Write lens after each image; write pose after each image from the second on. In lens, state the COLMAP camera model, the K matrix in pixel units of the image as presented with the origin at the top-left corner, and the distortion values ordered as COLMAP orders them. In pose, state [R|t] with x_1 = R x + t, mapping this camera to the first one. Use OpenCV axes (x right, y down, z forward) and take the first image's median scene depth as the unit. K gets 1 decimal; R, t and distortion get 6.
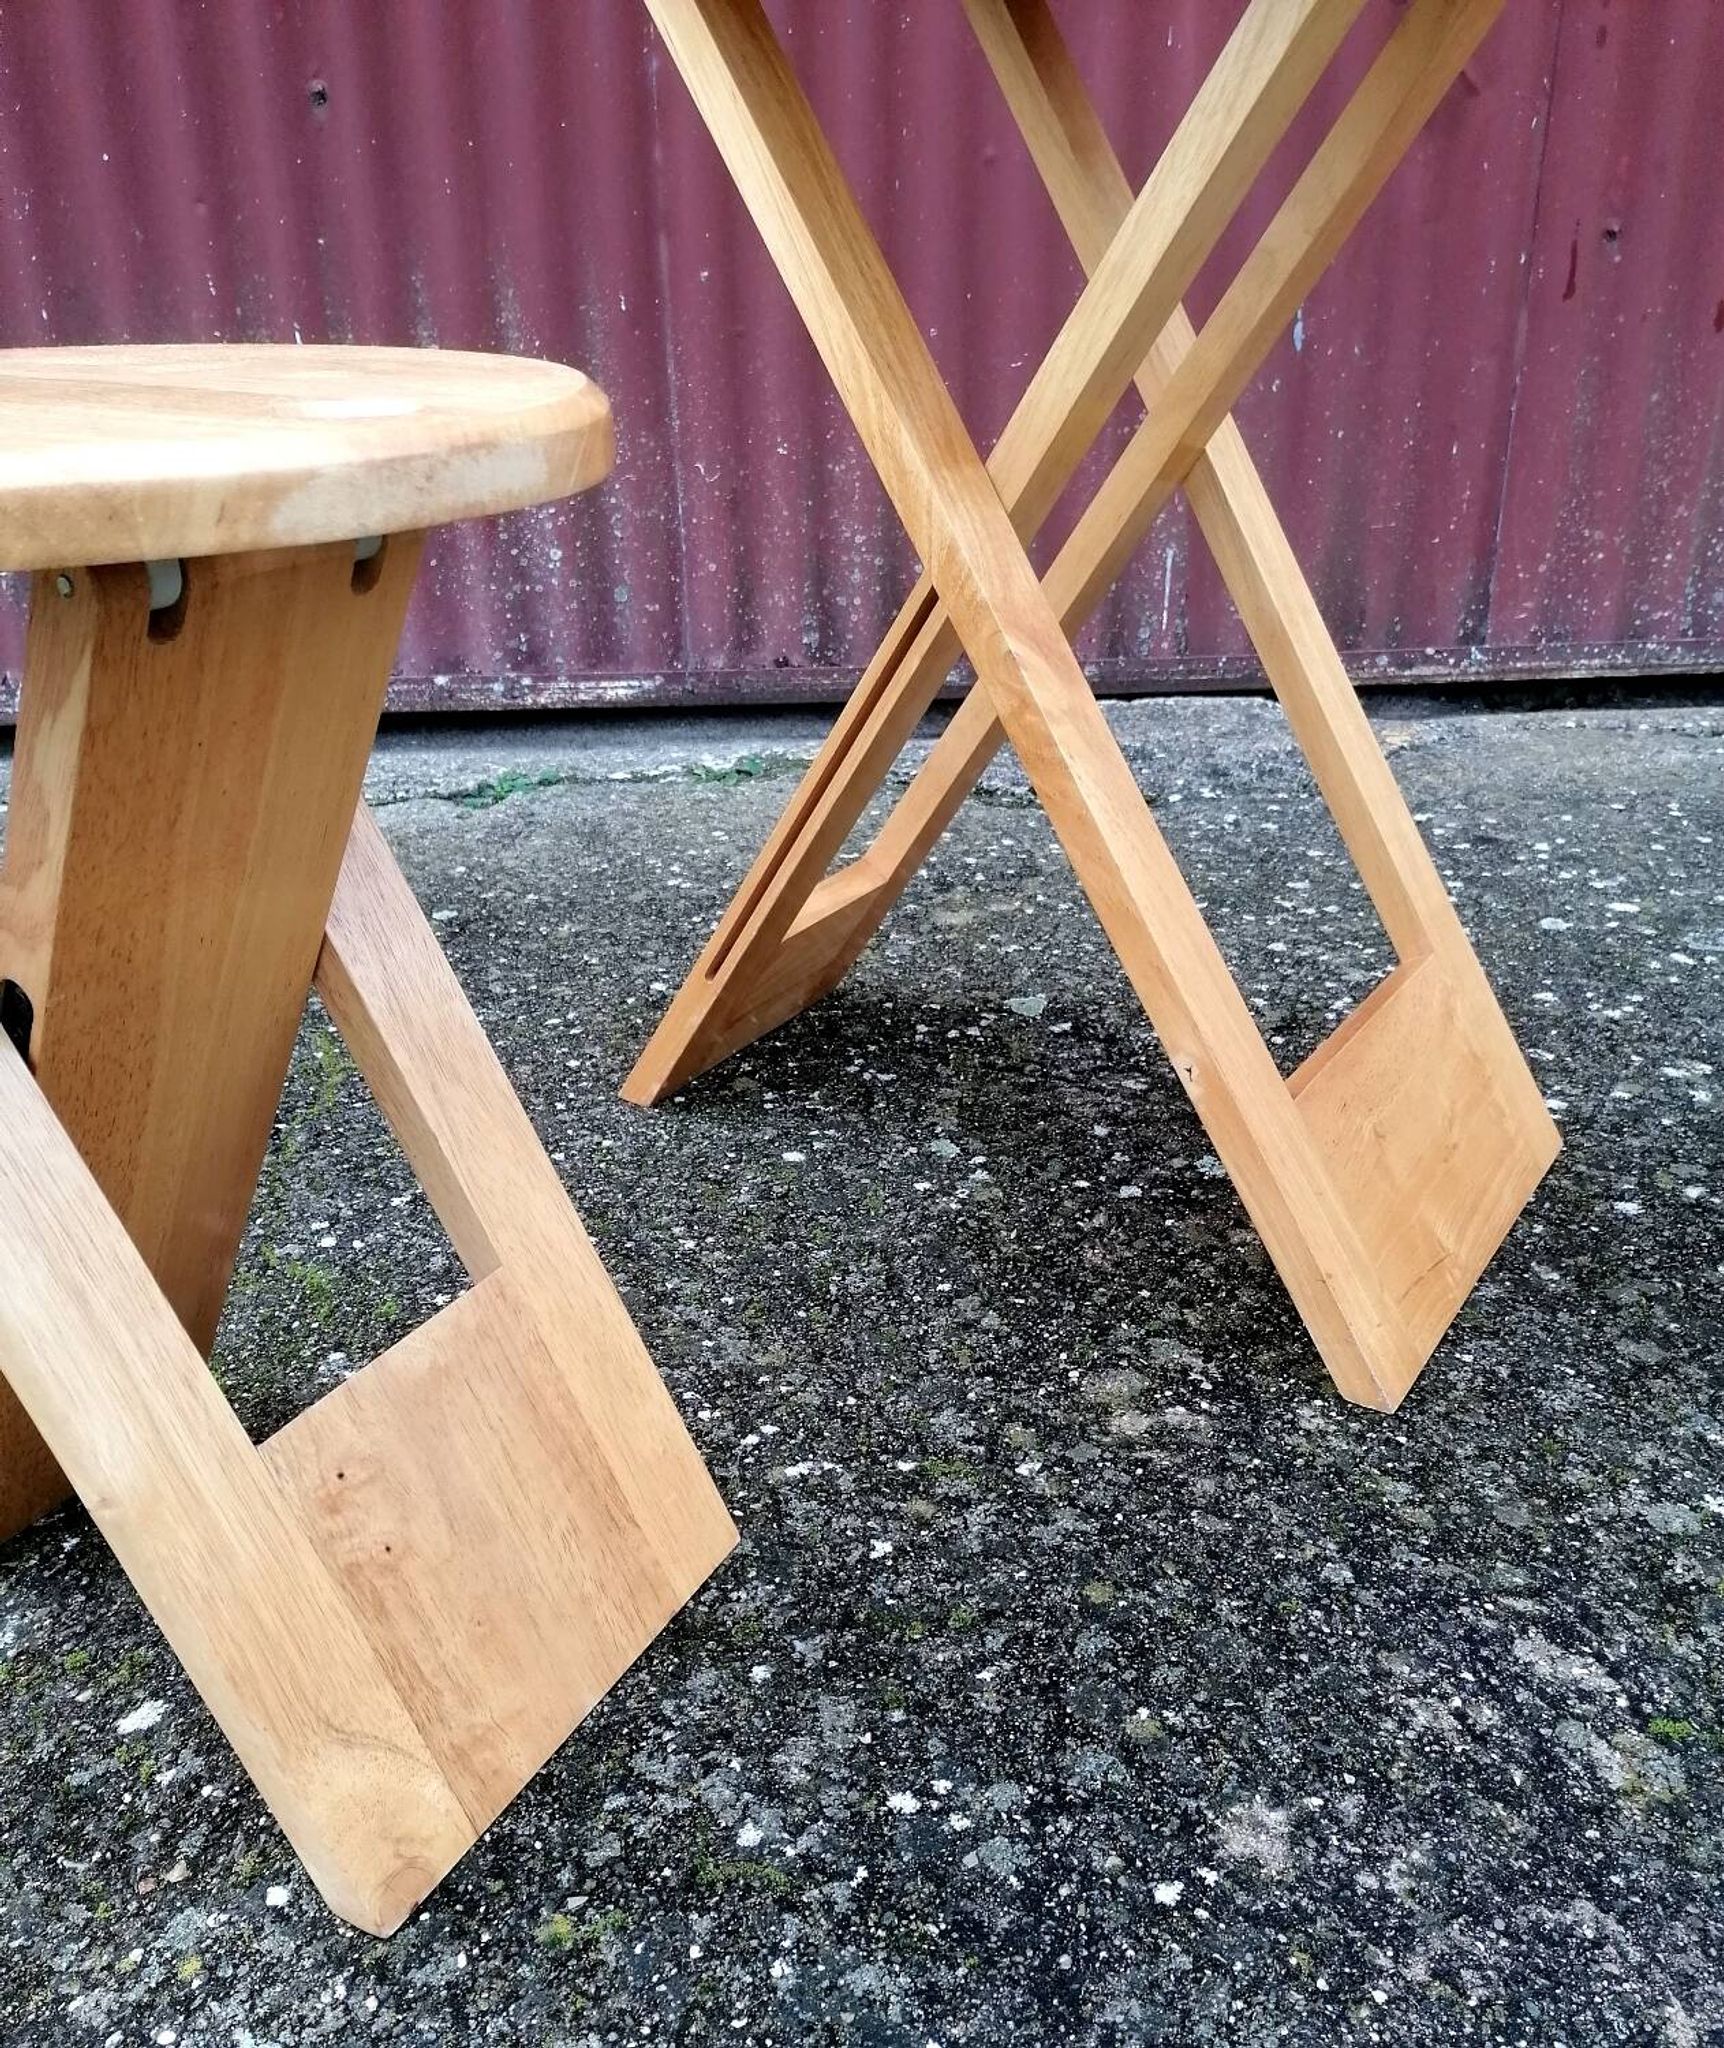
lens RADIAL K [[1741.1, 0, 866.3], [0, 1741.1, 1117.4], [0, 0, 1]] dist [0.105473, -0.142180]
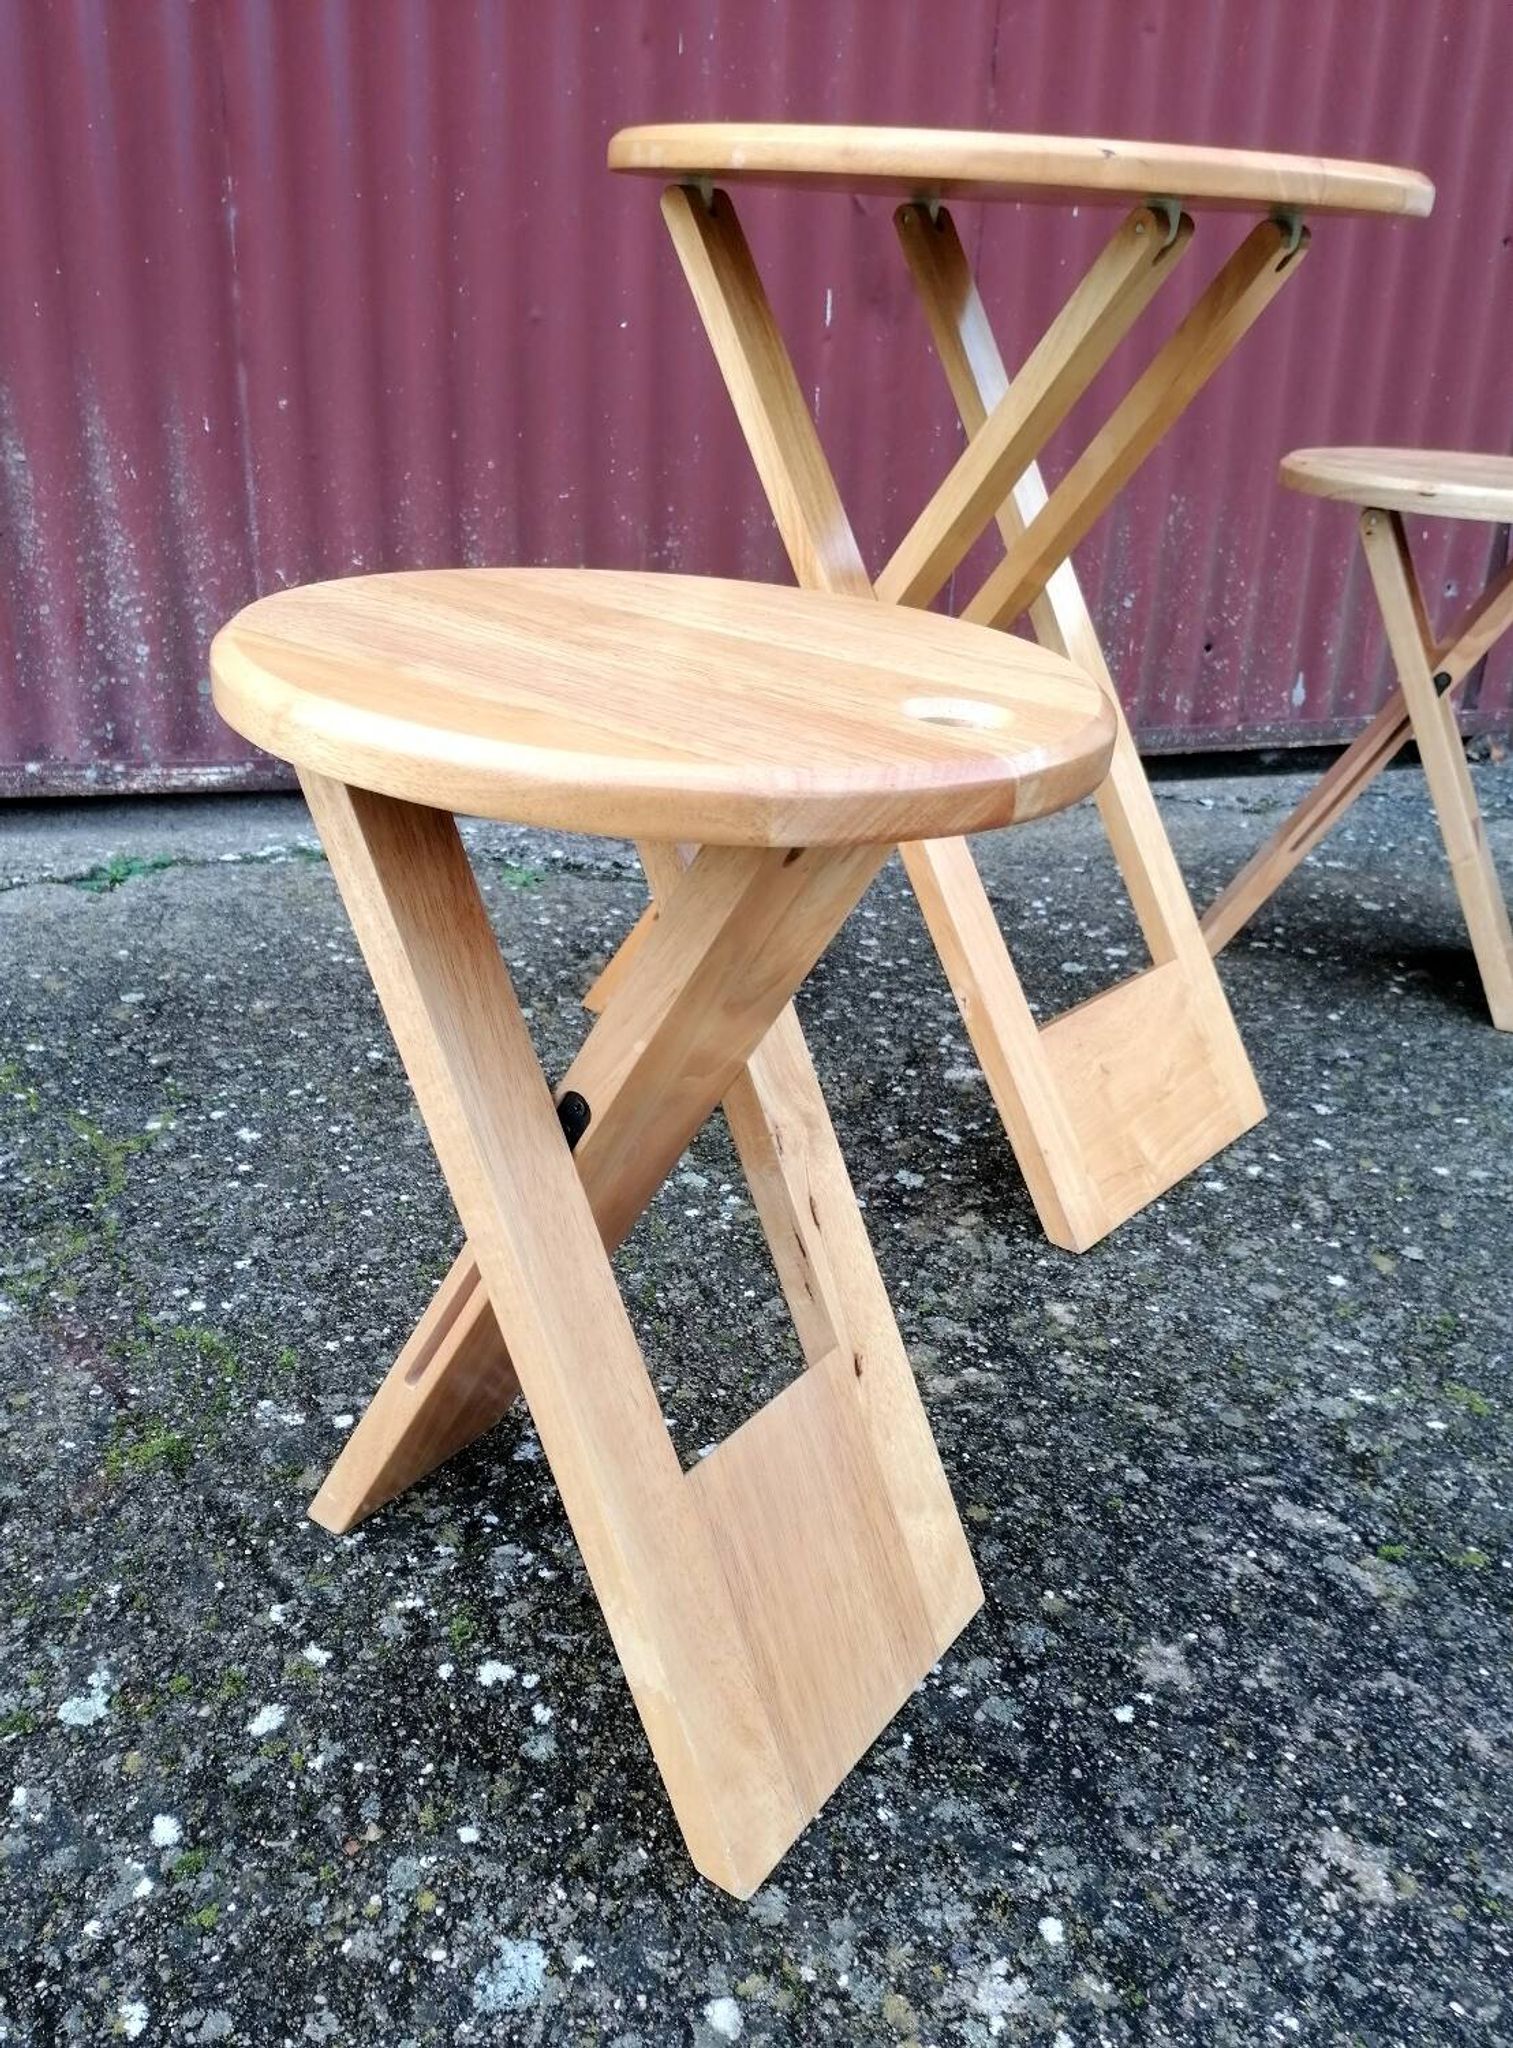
lens RADIAL K [[1661.4, 0, 682.8], [0, 1661.4, 1123.1], [0, 0, 1]] dist [0.106187, -0.150032]
pose [[0.959651, -0.065241, 0.273521, -0.371627], [0.069016, 0.997607, -0.004191, -0.023004], [-0.272593, 0.022899, 0.961857, -0.121567]]
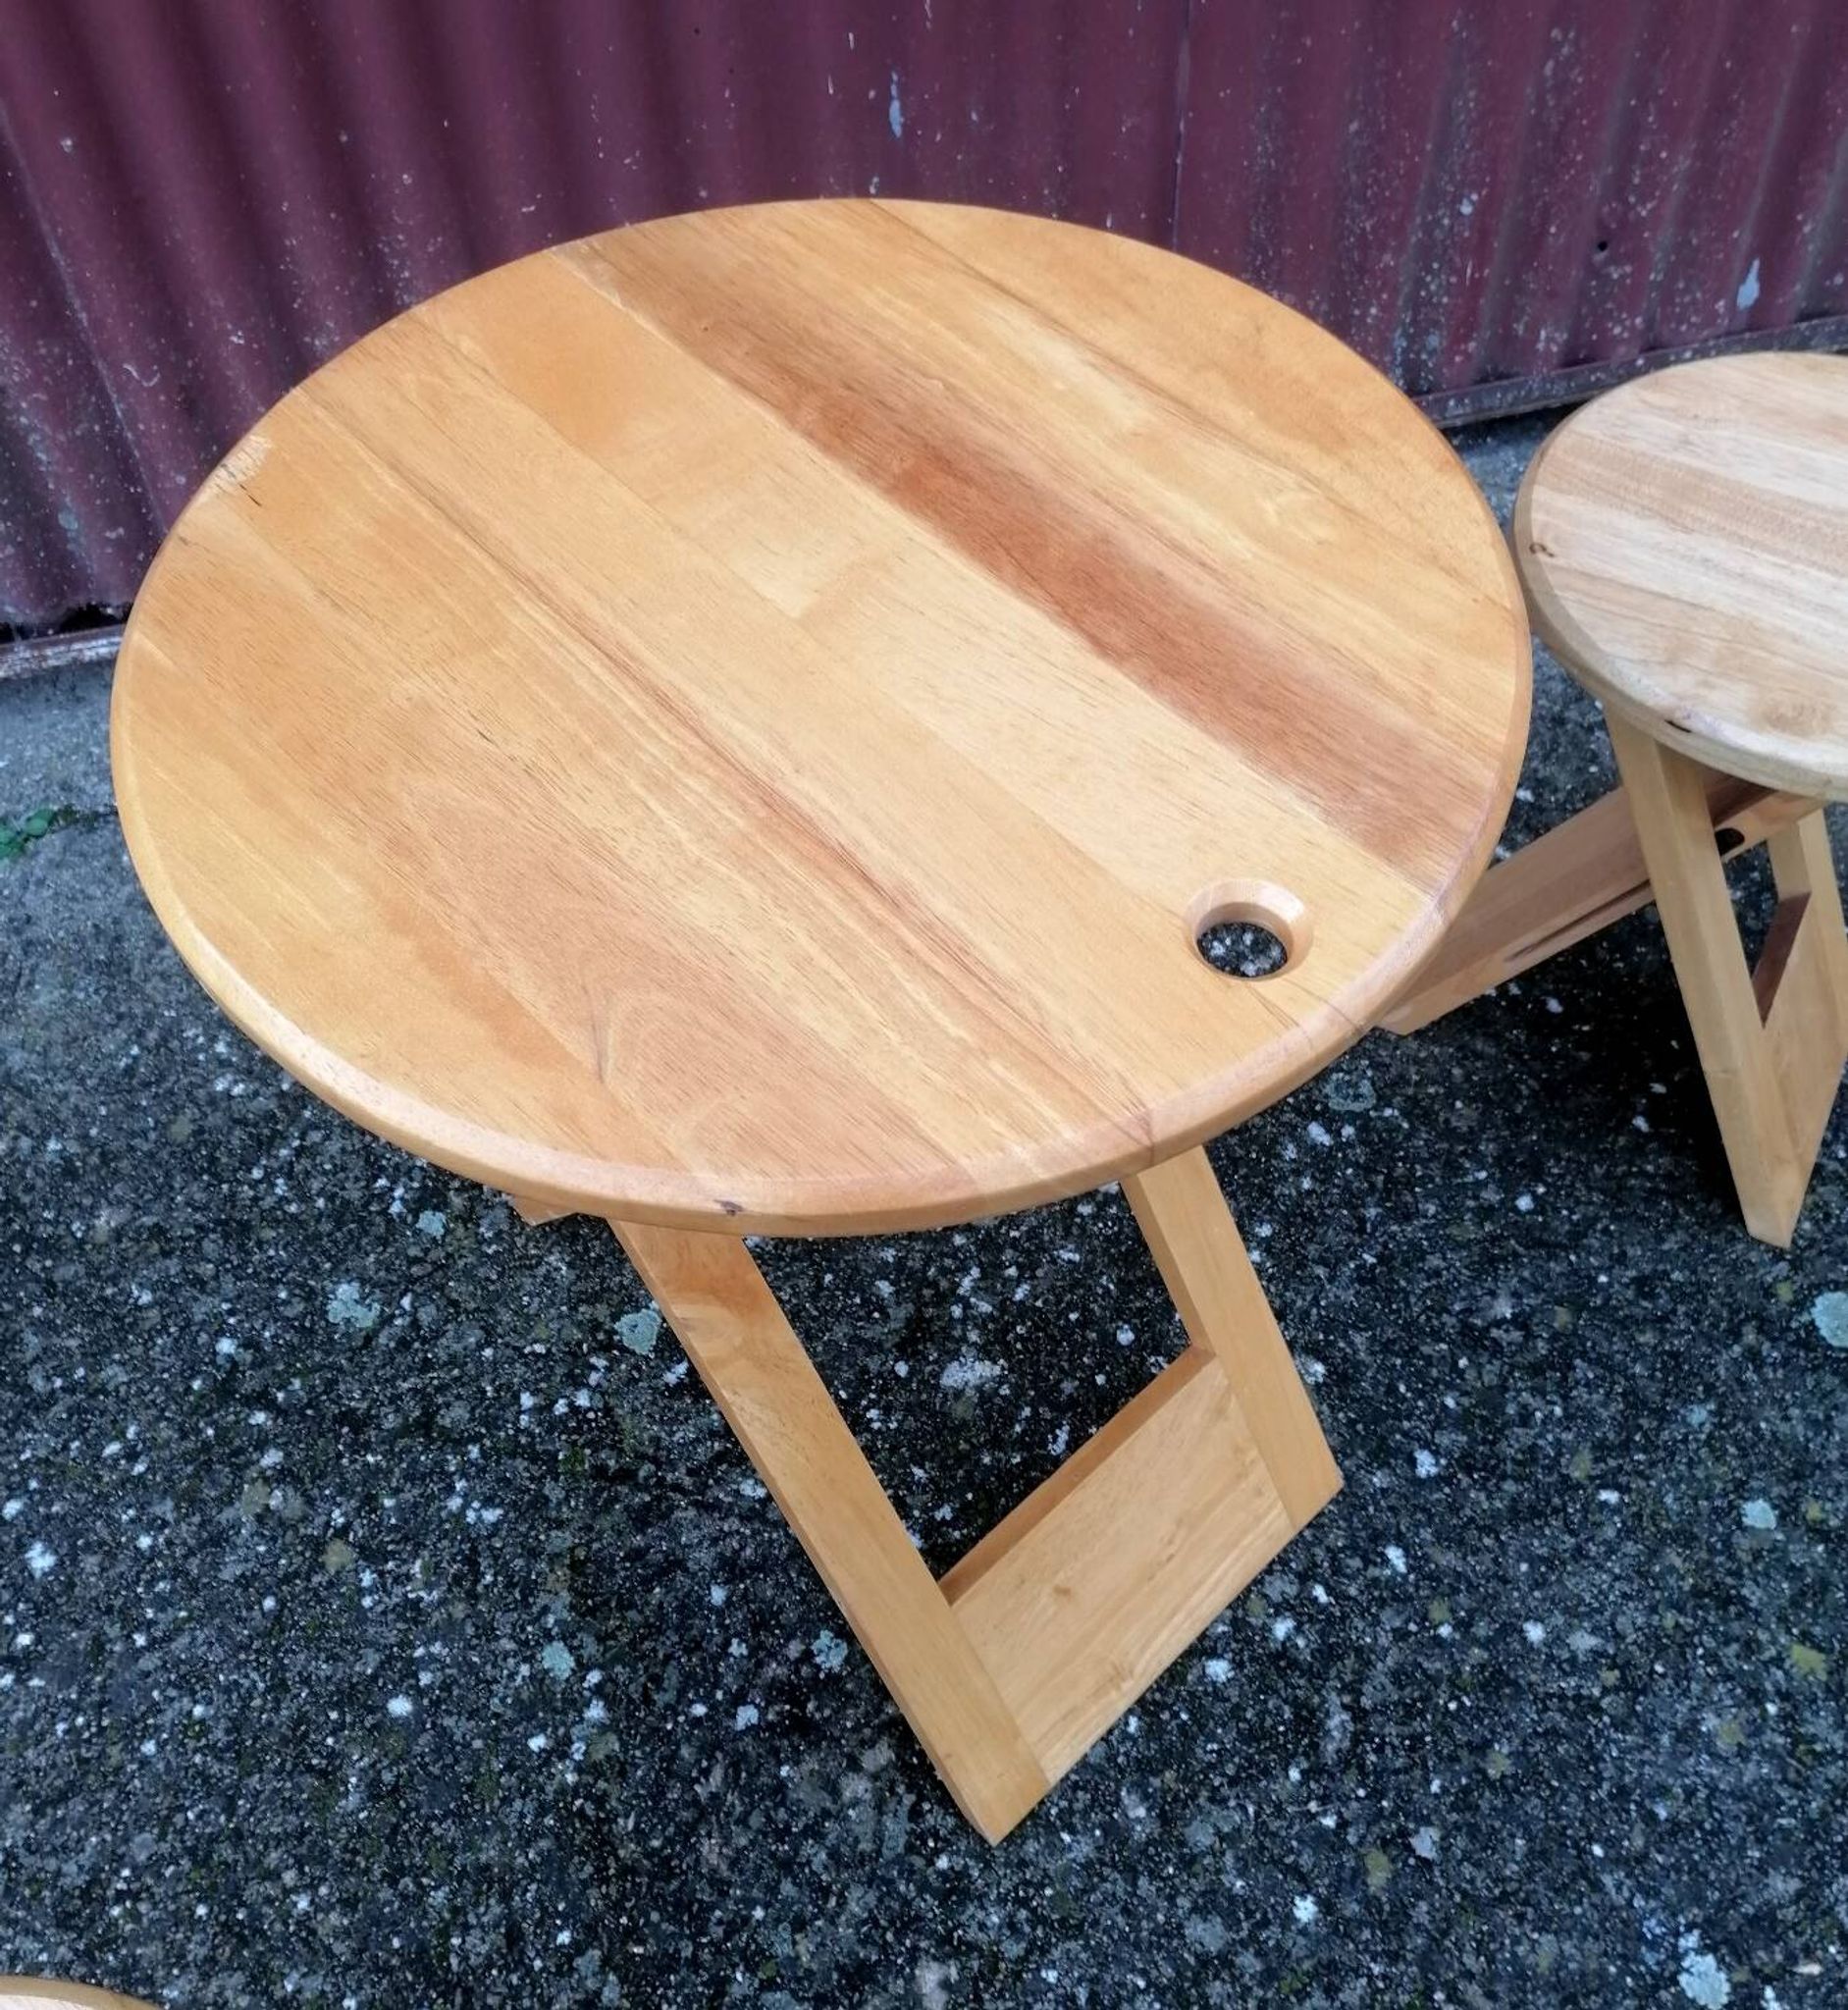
lens RADIAL K [[1922.4, 0, 894.4], [0, 1922.4, 1028.8], [0, 0, 1]] dist [0.115886, -0.167459]
pose [[0.985168, -0.143699, 0.093782, 0.245587], [0.089579, 0.896844, 0.433182, -1.031742], [-0.146356, -0.418357, 0.896414, 0.206173]]
